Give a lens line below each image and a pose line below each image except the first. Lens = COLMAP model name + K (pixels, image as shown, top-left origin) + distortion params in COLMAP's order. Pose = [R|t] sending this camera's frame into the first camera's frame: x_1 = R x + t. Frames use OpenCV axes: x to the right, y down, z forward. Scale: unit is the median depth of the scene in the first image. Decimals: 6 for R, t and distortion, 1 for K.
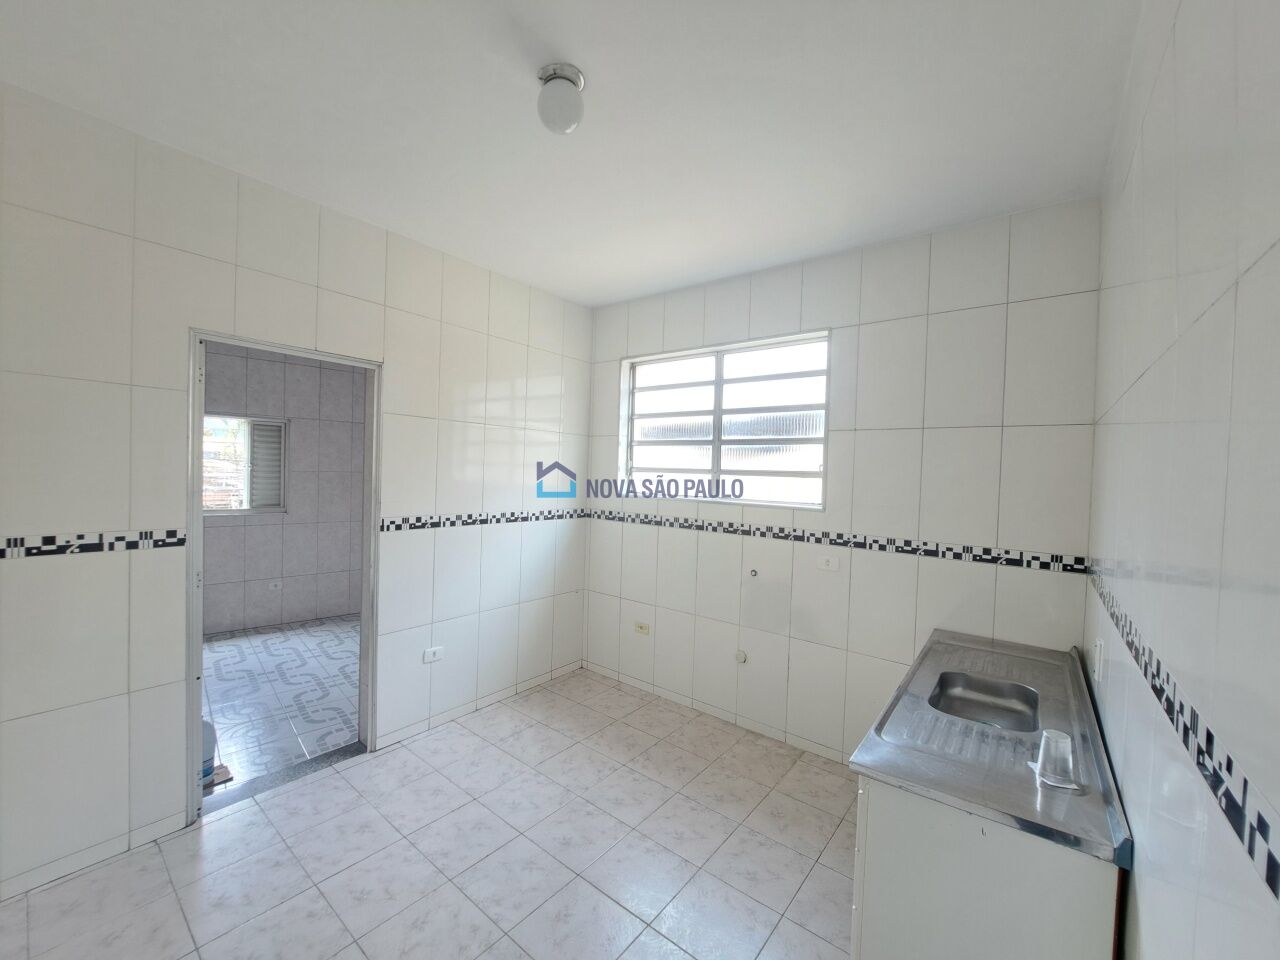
lens RADIAL K [[519.6, 0, 634.2], [0, 519.6, 477.9], [0, 0, 1]] dist [-0.002739, -0.000928]
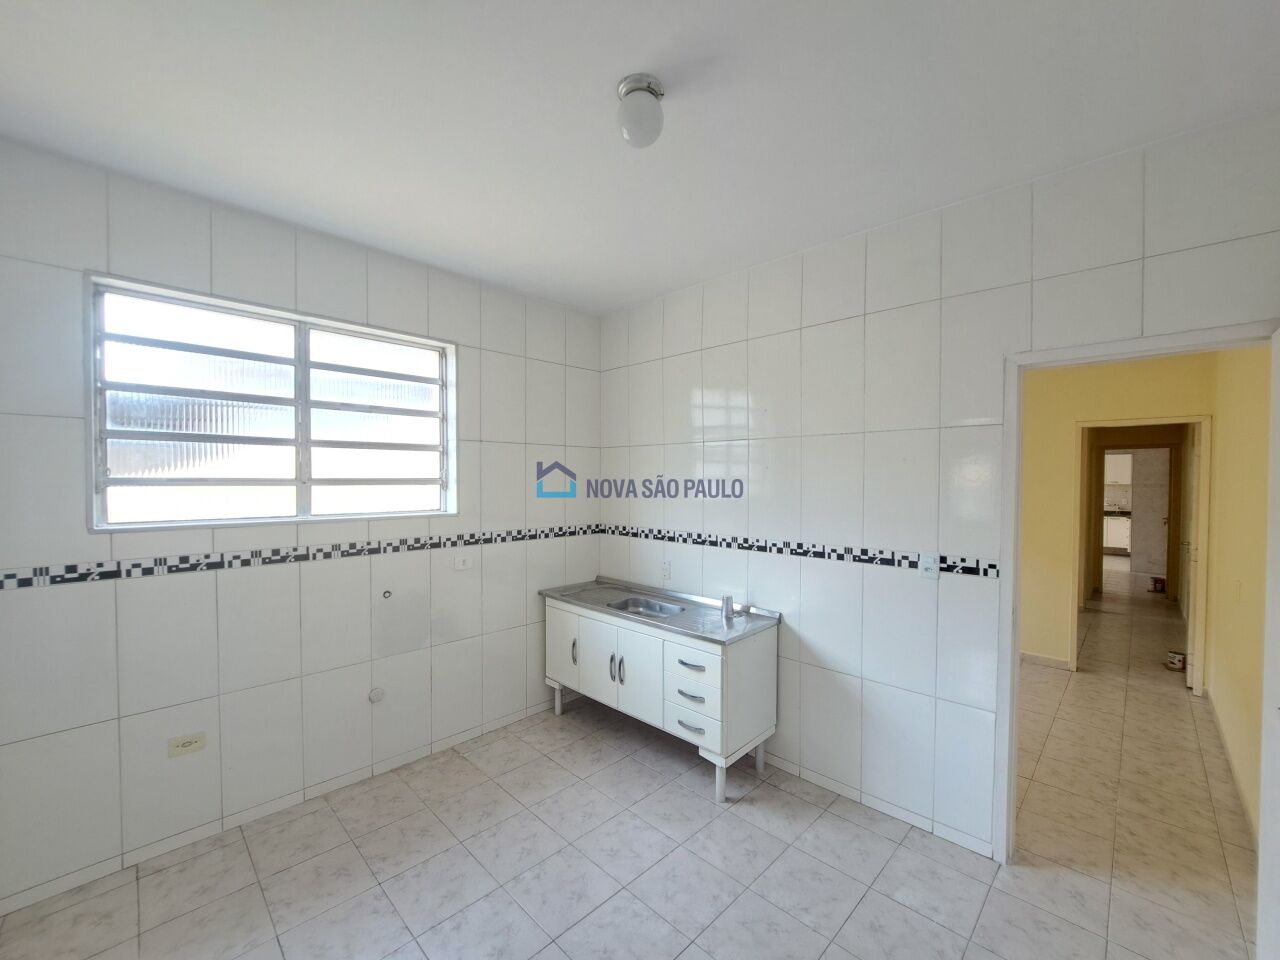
lens RADIAL K [[515.2, 0, 639.6], [0, 515.2, 489.4], [0, 0, 1]] dist [0.000291, 0.000062]
pose [[0.109187, -0.046193, 0.992947, -0.641930], [0.020626, 0.998810, 0.044198, -0.028428], [-0.993807, 0.015654, 0.110010, 0.514728]]
